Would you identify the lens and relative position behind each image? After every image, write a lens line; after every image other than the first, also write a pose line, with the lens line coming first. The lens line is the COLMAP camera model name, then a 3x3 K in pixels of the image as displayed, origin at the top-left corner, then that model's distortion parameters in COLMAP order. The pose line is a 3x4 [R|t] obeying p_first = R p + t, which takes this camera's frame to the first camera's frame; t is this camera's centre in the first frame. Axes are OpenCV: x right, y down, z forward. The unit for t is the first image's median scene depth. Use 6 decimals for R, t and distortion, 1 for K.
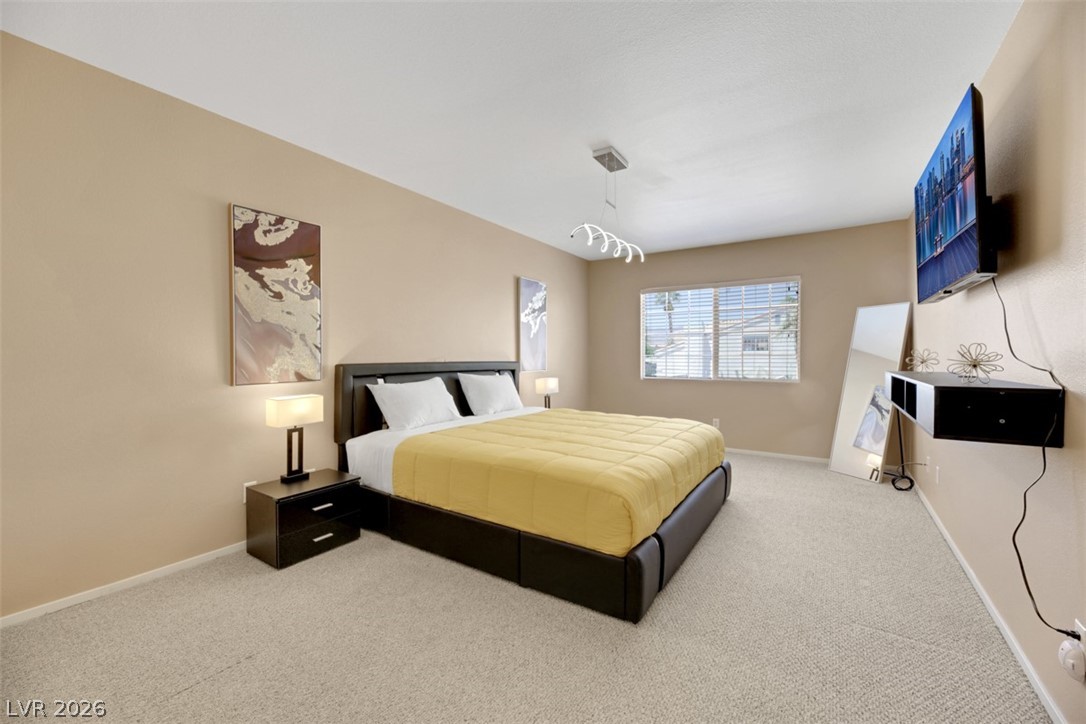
lens RADIAL K [[441.9, 0, 543.0], [0, 441.9, 362.0], [0, 0, 1]] dist [-0.002026, -0.000506]
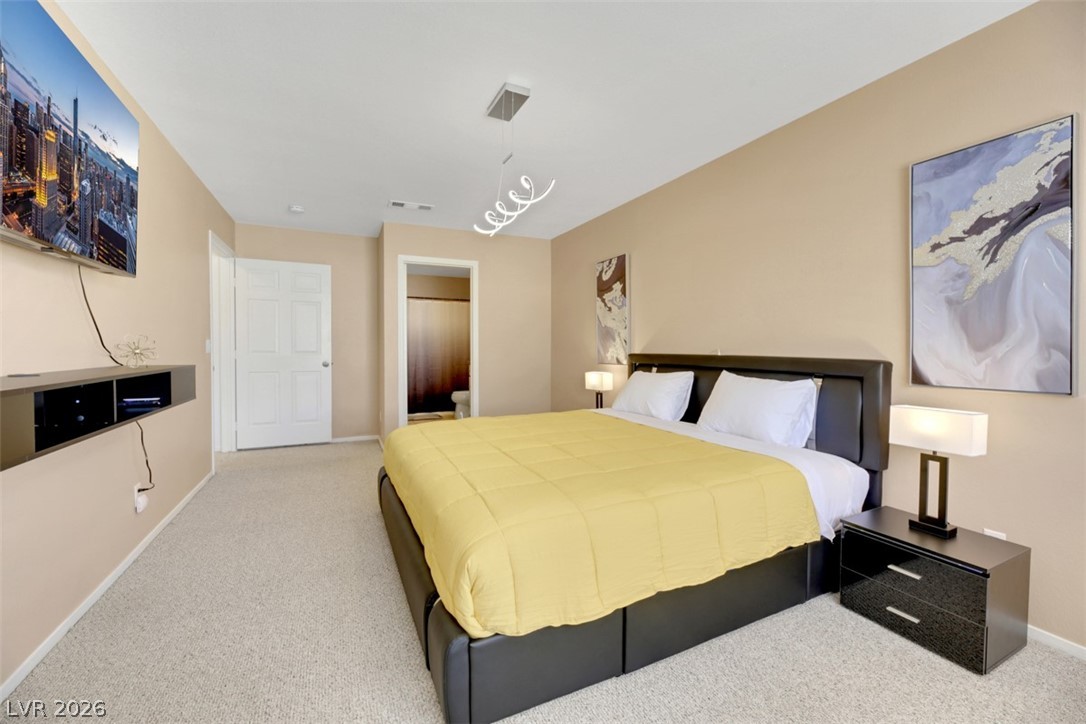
lens RADIAL K [[442.1, 0, 541.3], [0, 442.1, 348.5], [0, 0, 1]] dist [0.001096, 0.000006]
pose [[-0.520475, -0.015521, -0.853736, 0.861306], [-0.033734, 0.999428, 0.002397, -0.004015], [0.853211, 0.030048, -0.520700, 1.576377]]
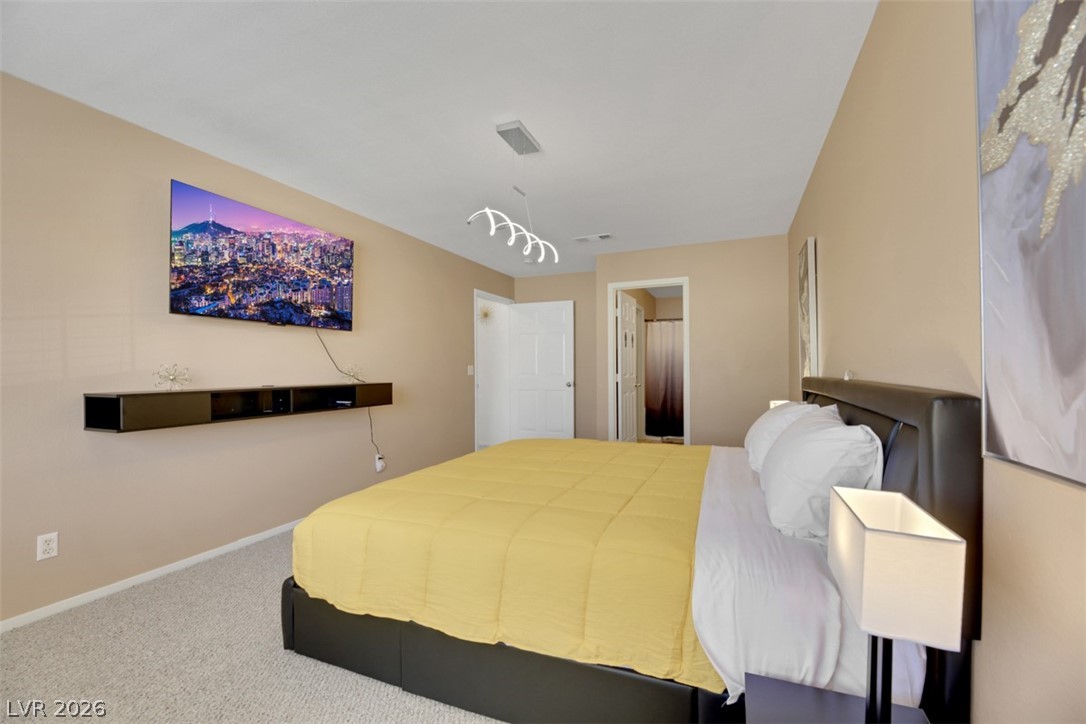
lens RADIAL K [[441.9, 0, 543.0], [0, 441.9, 362.0], [0, 0, 1]] dist [-0.002026, -0.000506]
pose [[-0.981937, -0.012763, -0.188777, 0.273817], [-0.013909, 0.999892, 0.004748, -0.024363], [0.188696, 0.007288, -0.982009, 1.969357]]
